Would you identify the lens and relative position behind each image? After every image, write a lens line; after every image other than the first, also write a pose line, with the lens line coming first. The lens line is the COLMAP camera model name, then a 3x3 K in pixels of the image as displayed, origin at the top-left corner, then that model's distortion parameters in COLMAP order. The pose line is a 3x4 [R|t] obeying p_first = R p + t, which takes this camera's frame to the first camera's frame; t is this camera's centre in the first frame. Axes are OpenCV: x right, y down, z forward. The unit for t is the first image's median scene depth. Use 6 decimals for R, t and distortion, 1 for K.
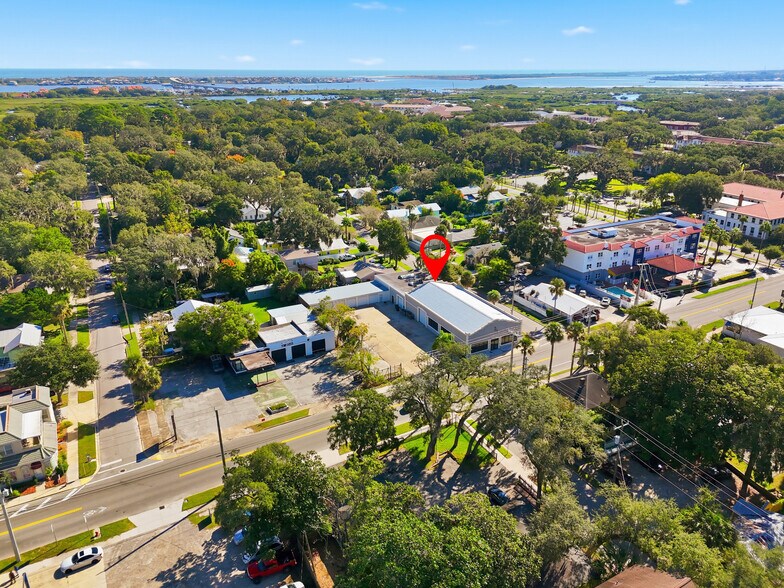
lens RADIAL K [[552.7, 0, 392.0], [0, 552.7, 294.0], [0, 0, 1]] dist [0.088434, -0.092101]
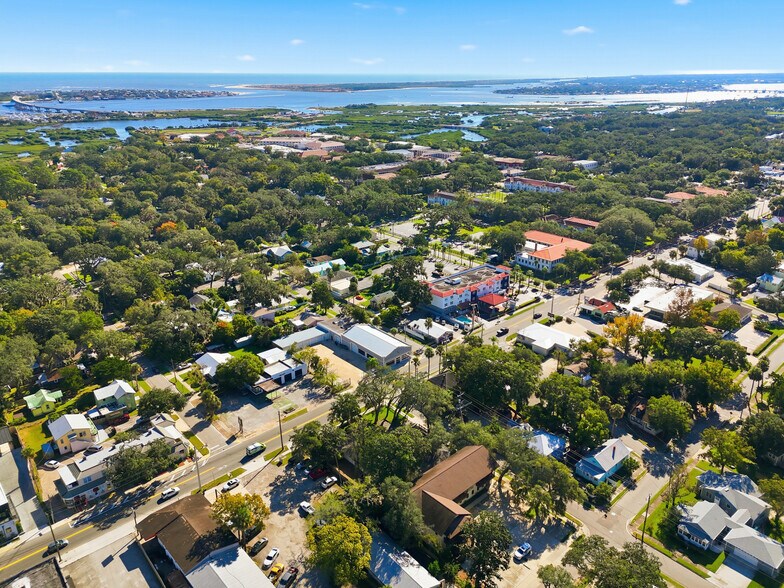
lens RADIAL K [[552.7, 0, 392.0], [0, 552.7, 294.0], [0, 0, 1]] dist [0.088434, -0.092101]
pose [[0.972554, -0.080795, 0.218197, -0.167179], [0.082501, 0.996590, 0.001296, -0.103783], [-0.217558, 0.016741, 0.975904, -0.599196]]
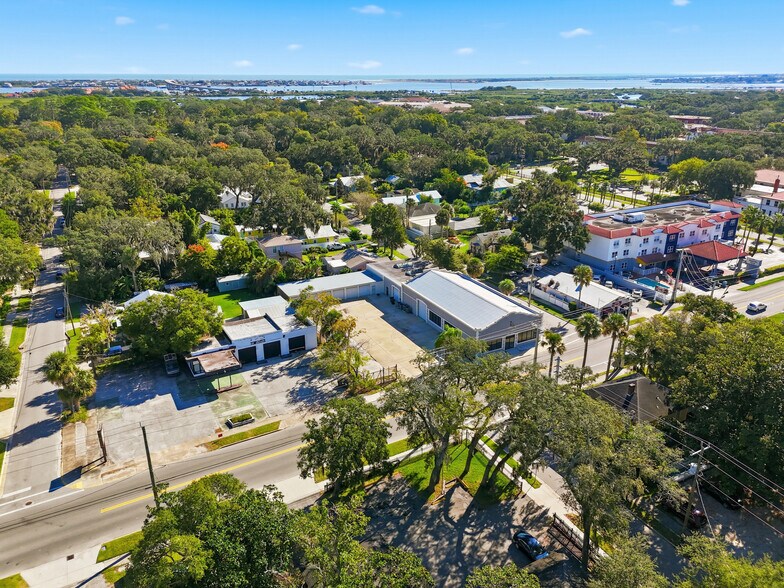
lens RADIAL K [[549.4, 0, 384.3], [0, 549.4, 306.2], [0, 0, 1]] dist [0.087997, -0.082477]
pose [[0.999964, 0.001761, -0.008268, 0.003797], [-0.001655, 0.999917, 0.012803, 0.021878], [0.008290, -0.012789, 0.999884, 0.145497]]
